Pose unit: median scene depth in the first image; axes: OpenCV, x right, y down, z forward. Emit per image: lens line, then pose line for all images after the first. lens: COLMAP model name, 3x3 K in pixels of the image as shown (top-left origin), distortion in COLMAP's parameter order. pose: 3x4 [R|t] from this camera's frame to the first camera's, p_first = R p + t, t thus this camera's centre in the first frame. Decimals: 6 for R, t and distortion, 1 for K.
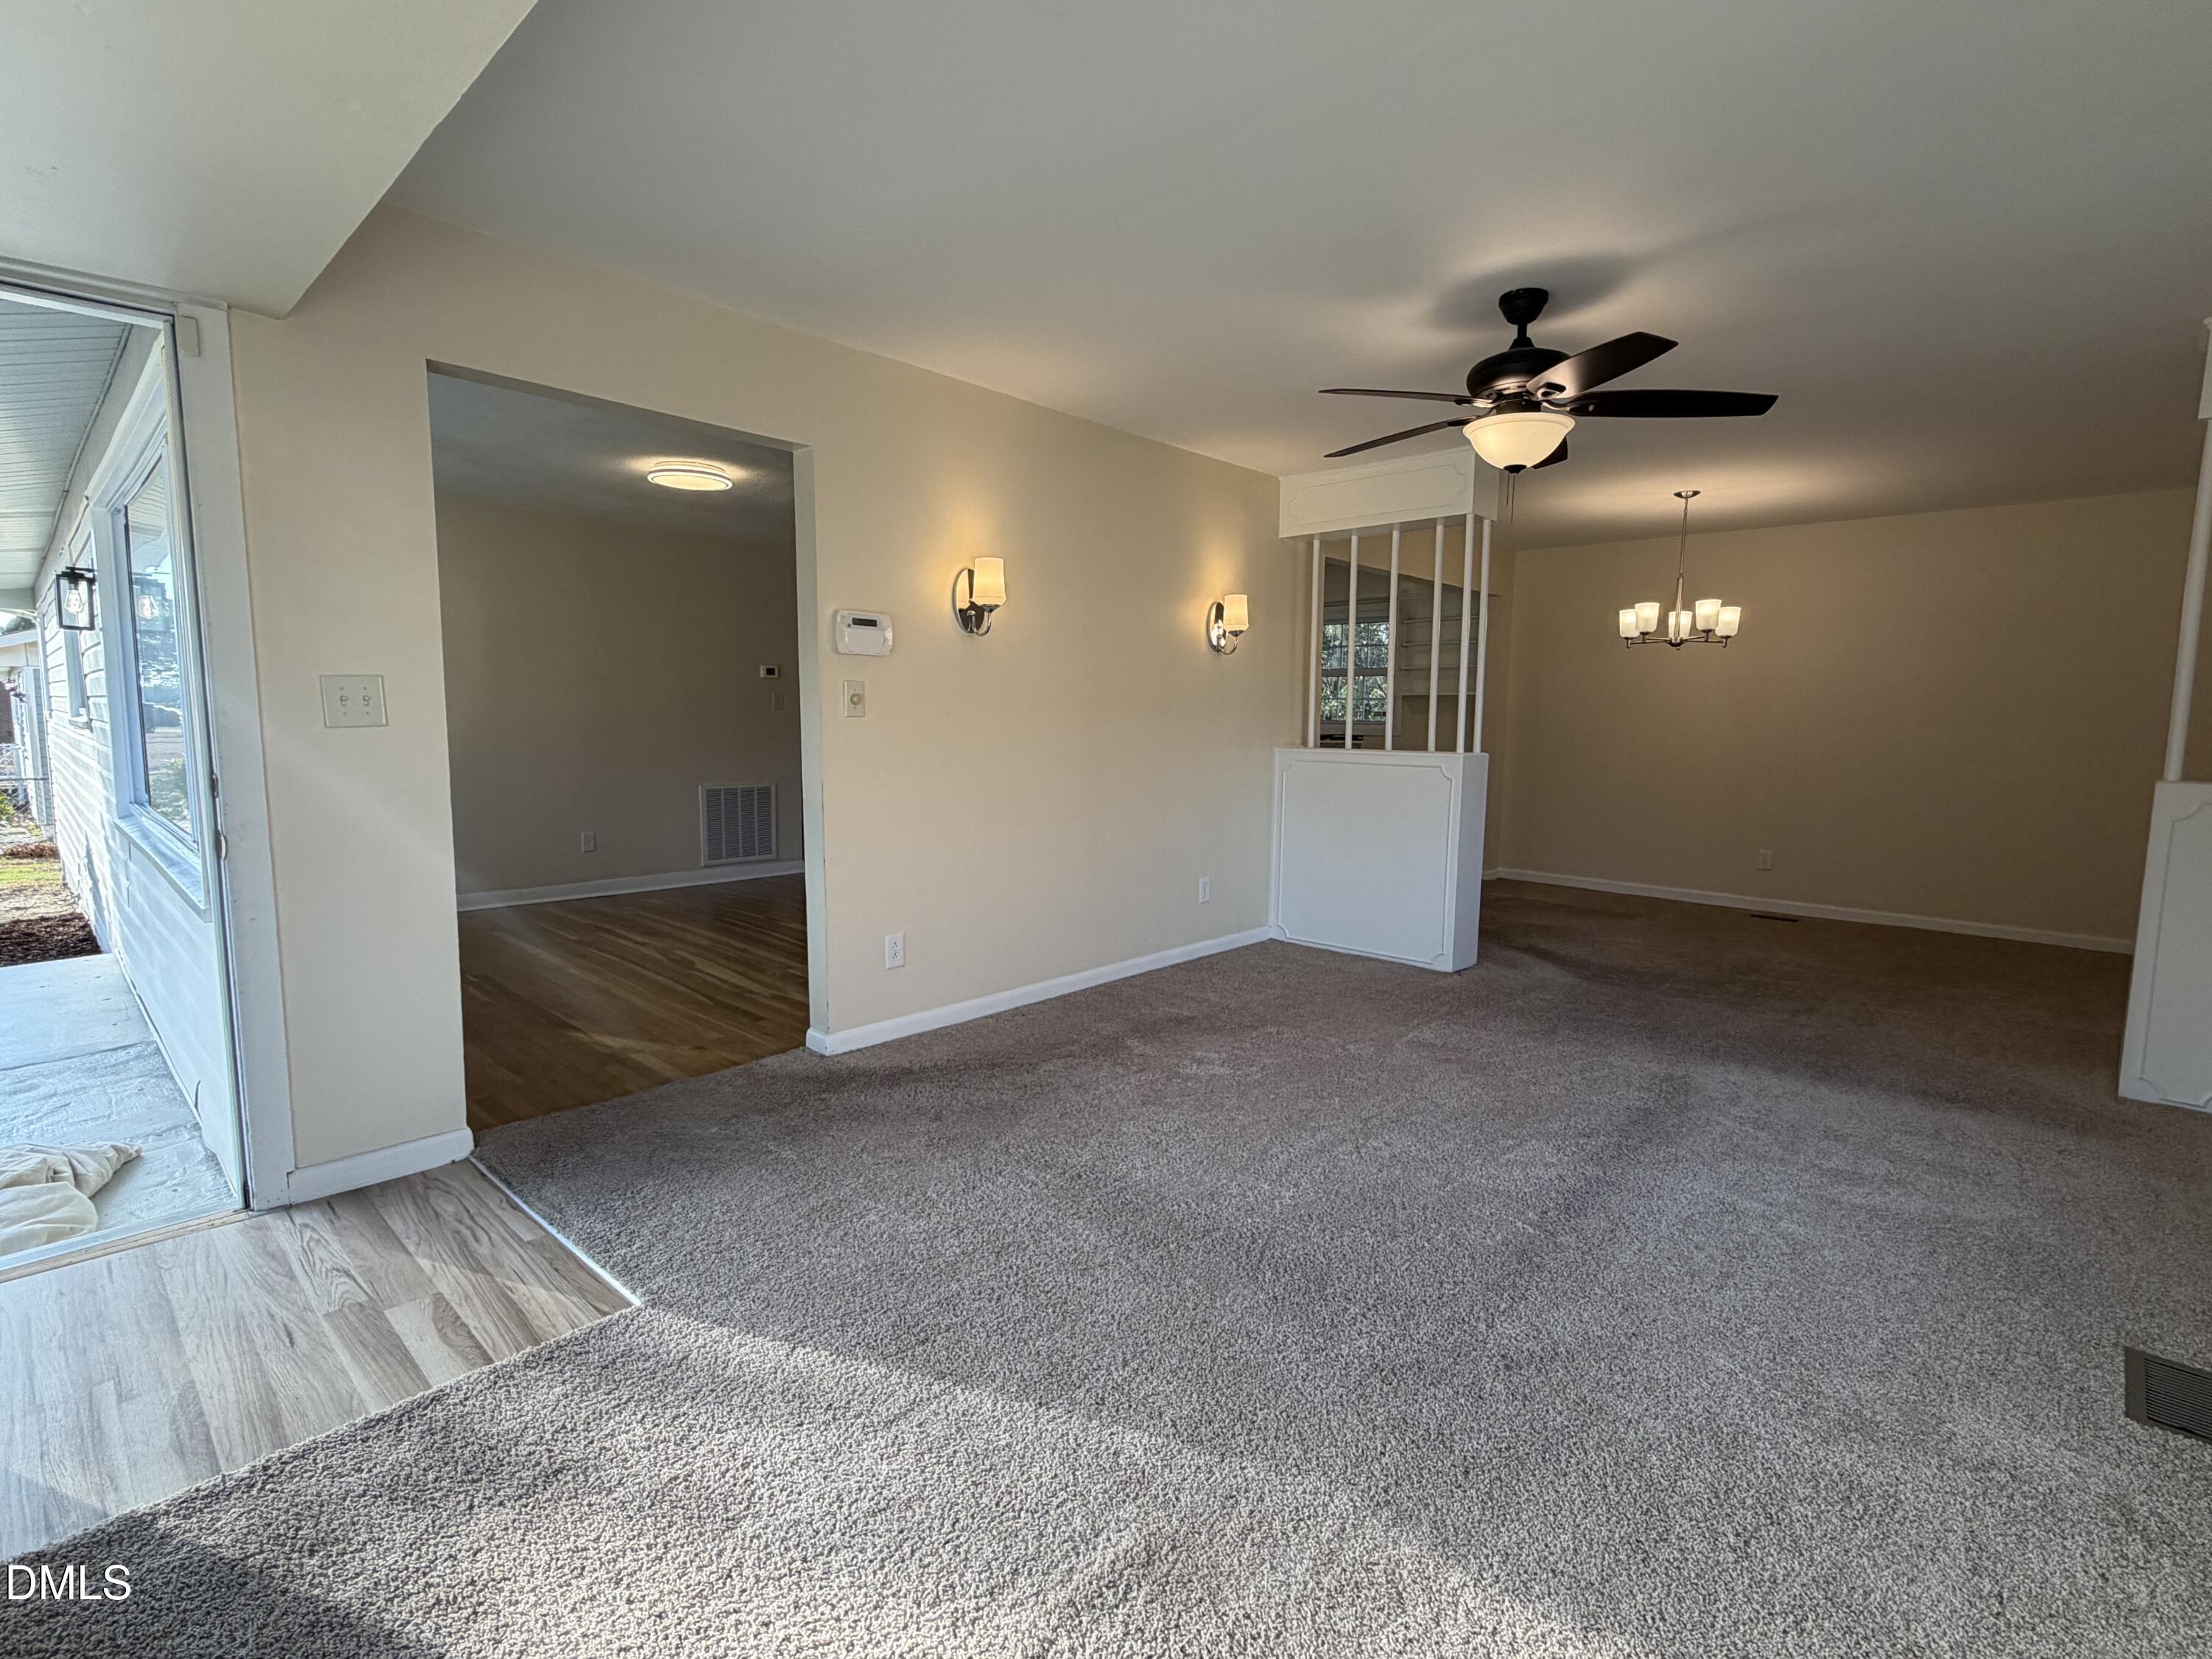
lens RADIAL K [[1046.3, 0, 1107.2], [0, 1046.3, 828.0], [0, 0, 1]] dist [0.001591, -0.000432]
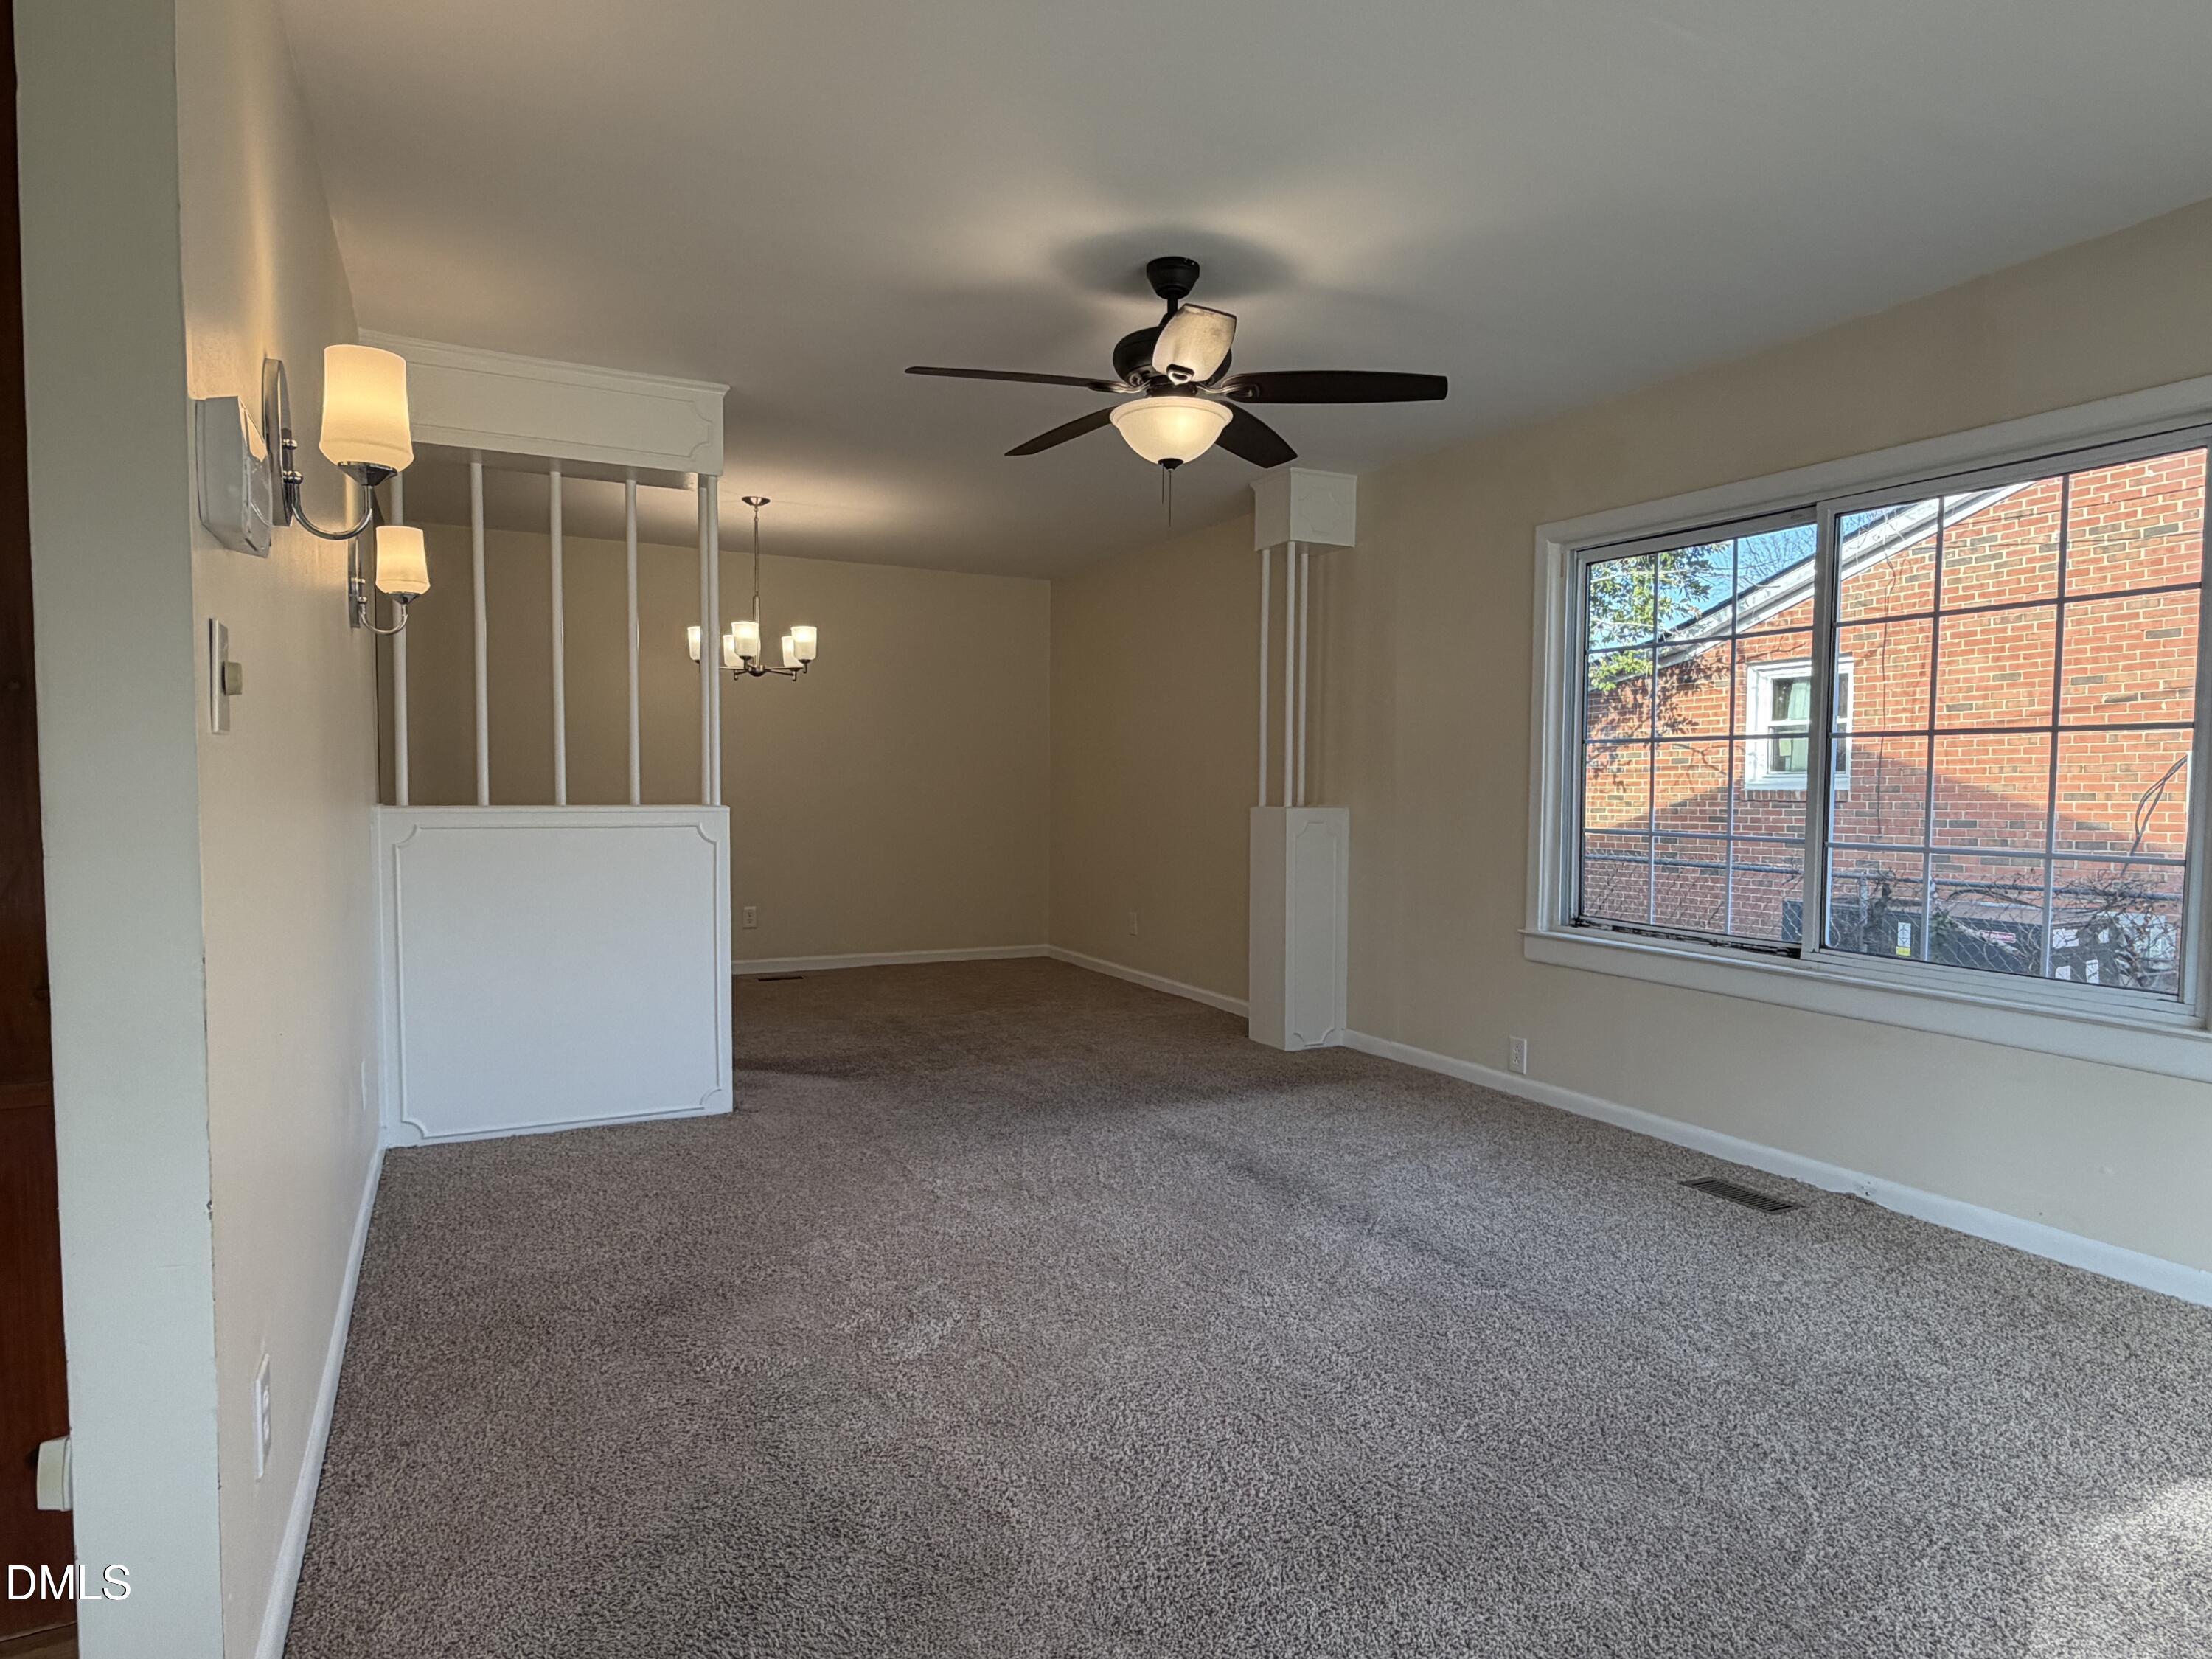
lens RADIAL K [[1259.6, 0, 1105.7], [0, 1259.6, 831.4], [0, 0, 1]] dist [-0.002377, 0.000089]
pose [[0.339453, -0.047426, 0.939426, -0.534787], [0.097905, 0.995085, 0.014859, -0.056657], [-0.935514, 0.086931, 0.342428, 0.638445]]
